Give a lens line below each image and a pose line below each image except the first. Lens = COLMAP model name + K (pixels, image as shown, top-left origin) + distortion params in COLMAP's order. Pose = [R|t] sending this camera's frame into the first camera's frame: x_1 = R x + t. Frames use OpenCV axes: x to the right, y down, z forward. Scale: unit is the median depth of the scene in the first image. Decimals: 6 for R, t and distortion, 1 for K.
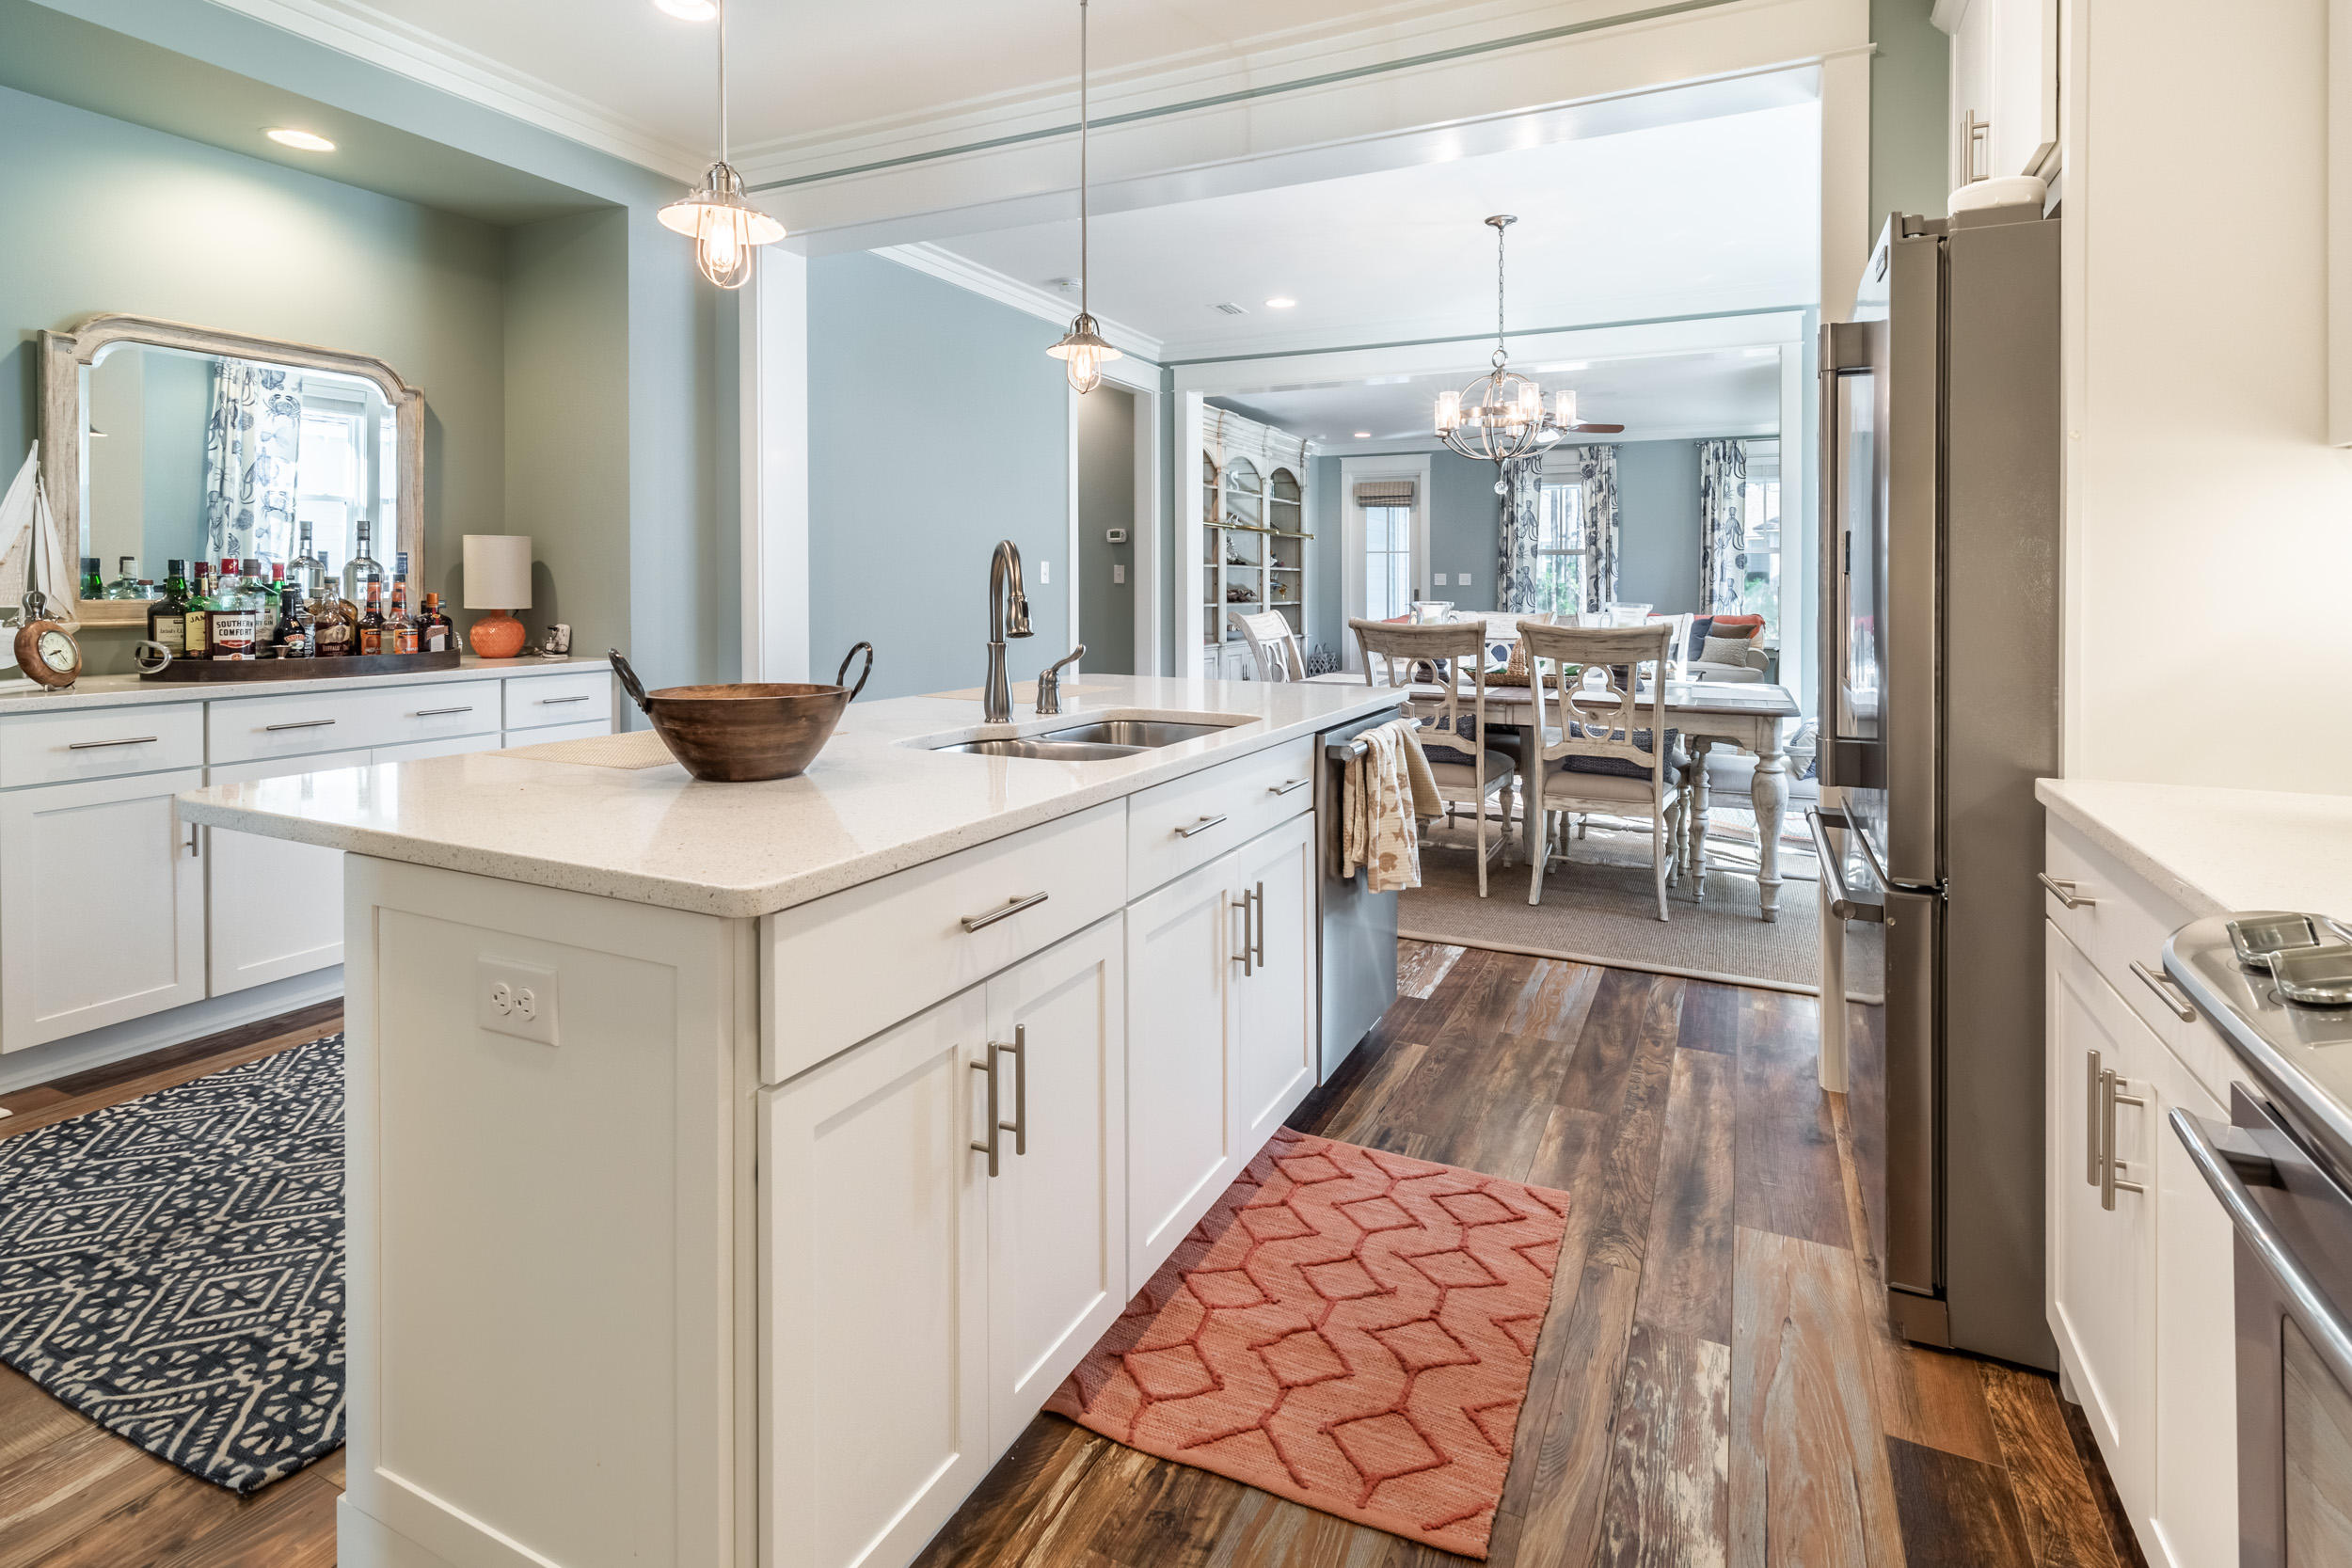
lens RADIAL K [[1132.1, 0, 1239.0], [0, 1132.1, 581.4], [0, 0, 1]] dist [0.014165, 0.000055]
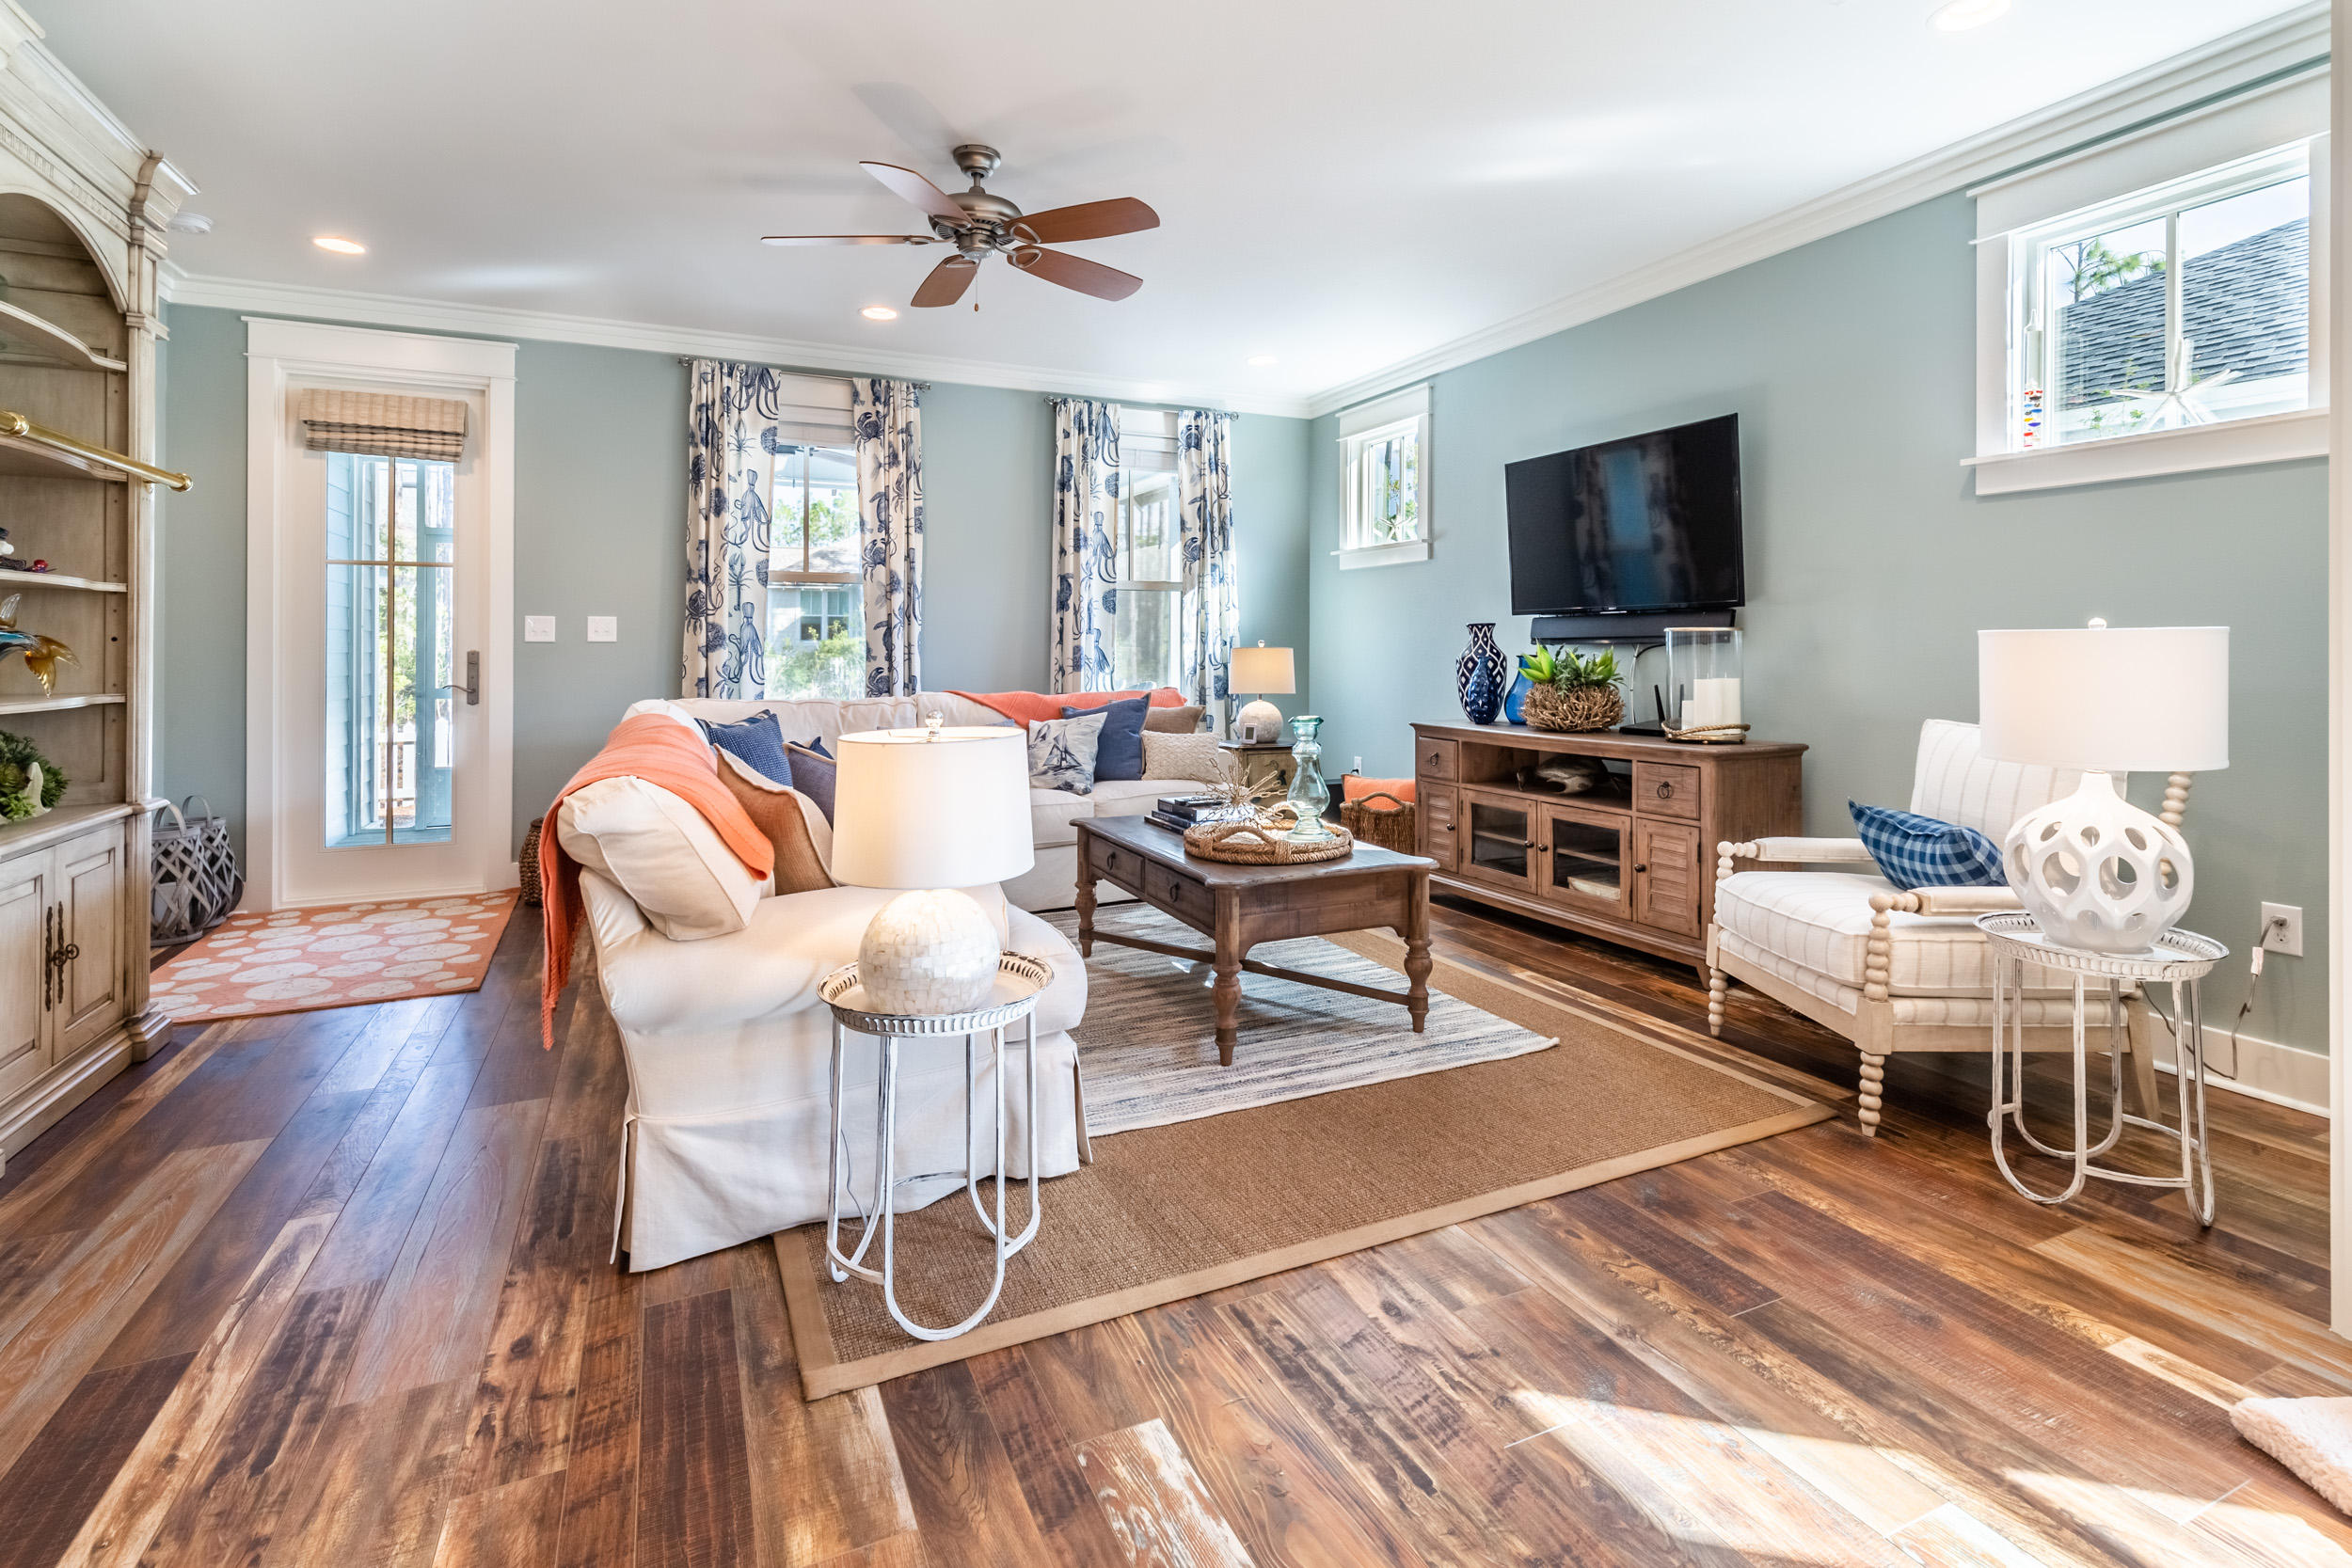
lens RADIAL K [[1128.4, 0, 1182.4], [0, 1128.4, 640.7], [0, 0, 1]] dist [0.002764, -0.000566]
pose [[0.647470, -0.000622, 0.762091, 0.002928], [0.001613, 0.999999, -0.000554, 0.008450], [-0.762089, 0.001588, 0.647470, 1.175964]]
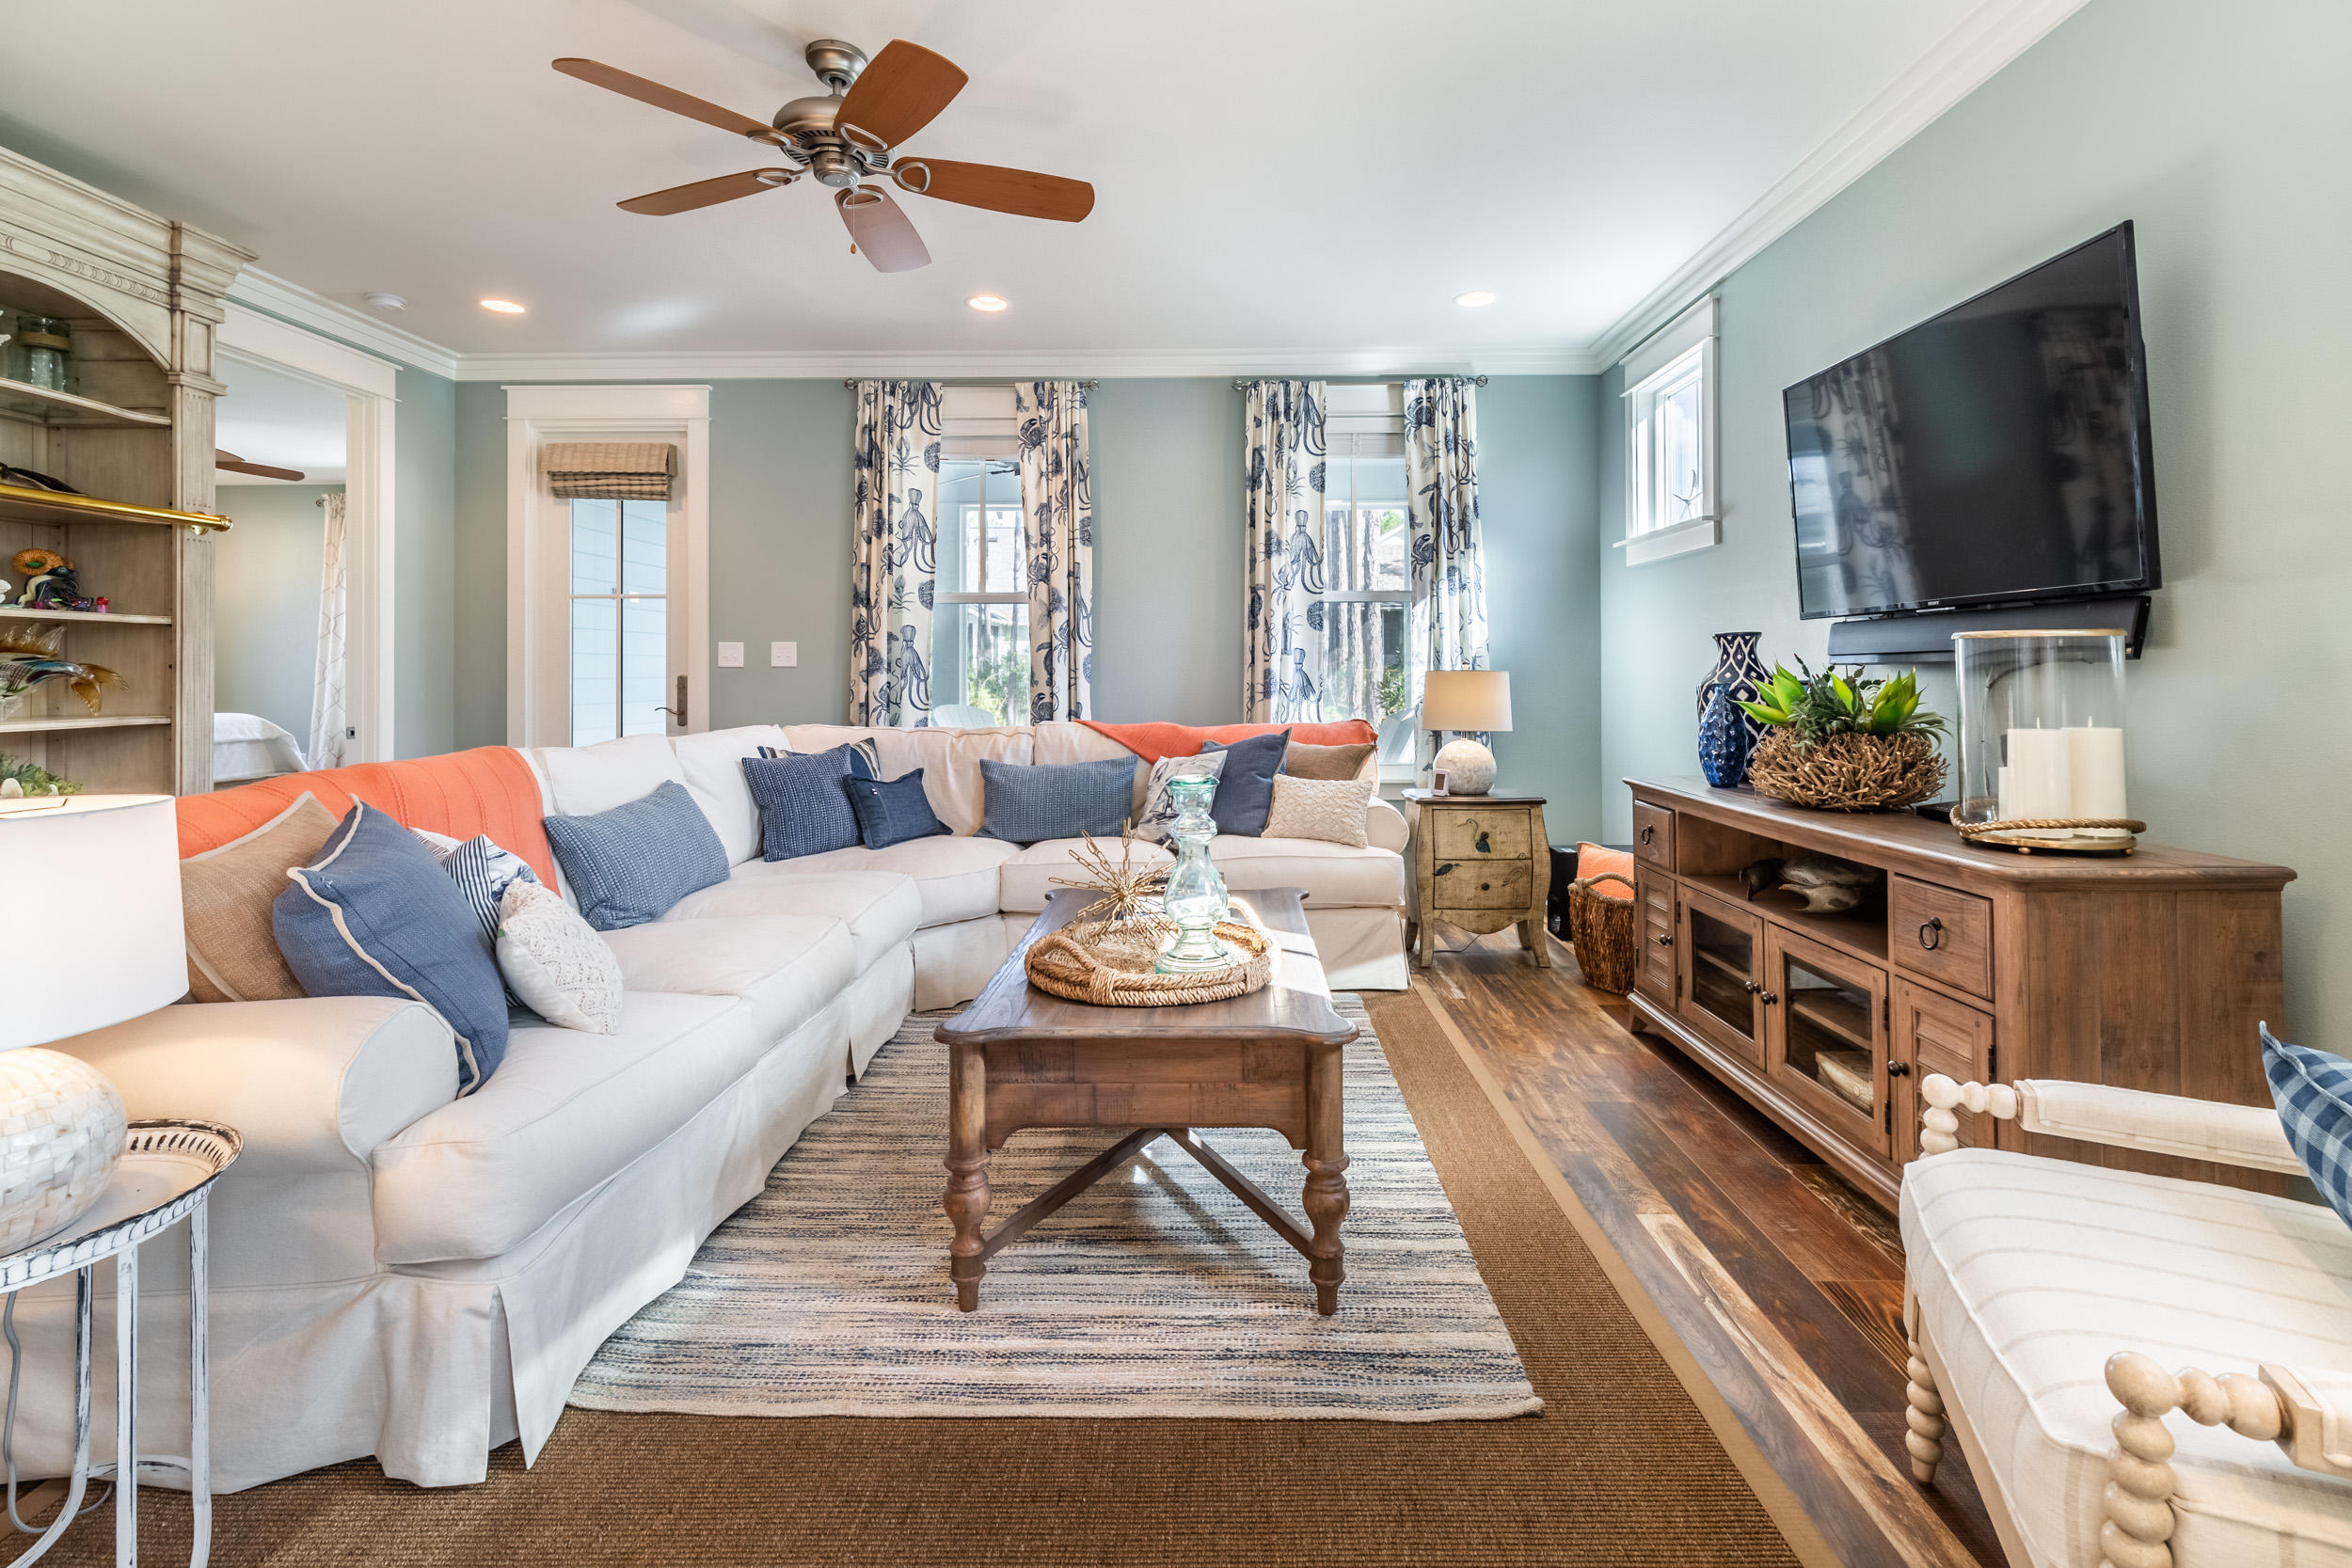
lens RADIAL K [[1095.3, 0, 1171.4], [0, 1095.3, 645.5], [0, 0, 1]] dist [0.006514, -0.001255]
pose [[0.917306, 0.001500, 0.398180, 0.373403], [0.006863, 0.999785, -0.019577, 0.010809], [-0.398123, 0.020691, 0.917099, 1.164367]]
